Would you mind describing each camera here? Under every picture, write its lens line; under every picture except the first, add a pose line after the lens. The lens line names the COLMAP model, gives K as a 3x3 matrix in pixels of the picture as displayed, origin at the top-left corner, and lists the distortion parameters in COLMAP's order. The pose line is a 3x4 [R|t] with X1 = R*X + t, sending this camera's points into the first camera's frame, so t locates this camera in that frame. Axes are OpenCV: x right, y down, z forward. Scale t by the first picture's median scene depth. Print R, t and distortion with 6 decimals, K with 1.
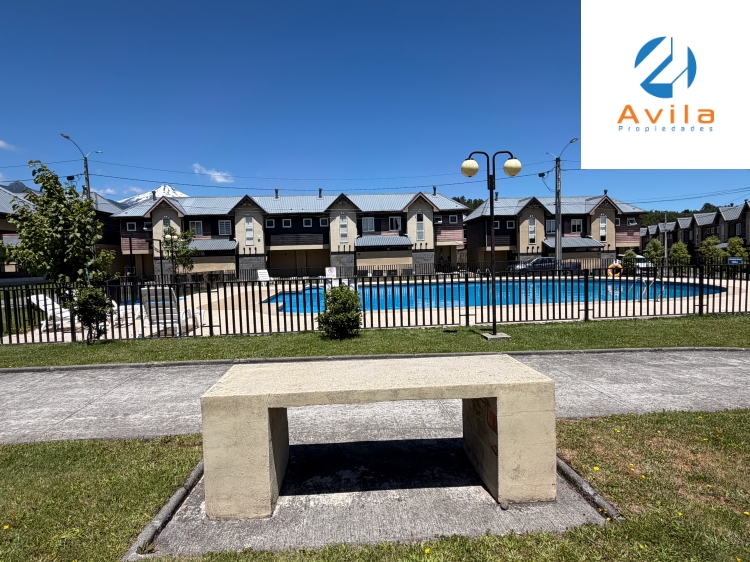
lens RADIAL K [[417.9, 0, 375.0], [0, 417.9, 281.0], [0, 0, 1]] dist [-0.003012, -0.000626]
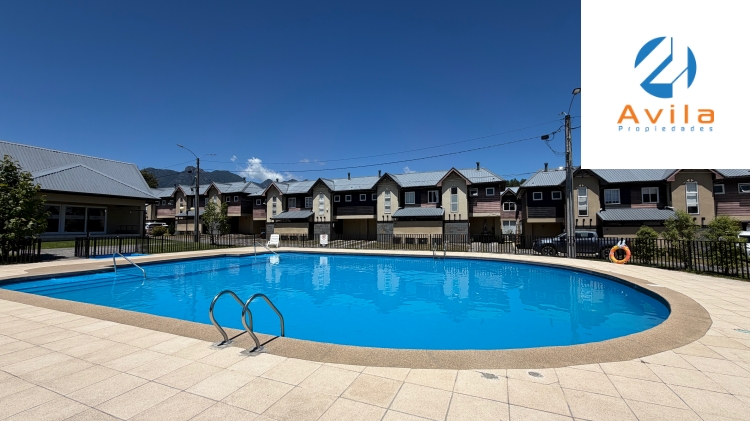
lens RADIAL K [[298.5, 0, 375.0], [0, 298.5, 210.5], [0, 0, 1]] dist [0.000983, 0.000103]
pose [[0.887751, 0.001214, -0.460321, 0.285502], [-0.046466, 0.995125, -0.086988, -0.024296], [0.457972, 0.098613, 0.883480, 0.229020]]
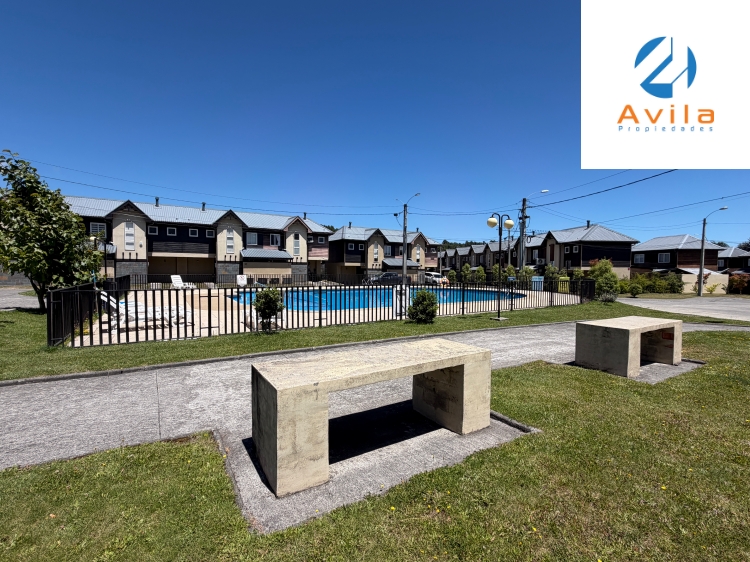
lens RADIAL K [[344.8, 0, 377.5], [0, 344.8, 280.5], [0, 0, 1]] dist [-0.000247, -0.000190]
pose [[0.884343, 0.022858, 0.466279, -0.154566], [-0.011176, 0.999551, -0.027804, 0.003324], [-0.466705, 0.019377, 0.884201, -0.007628]]
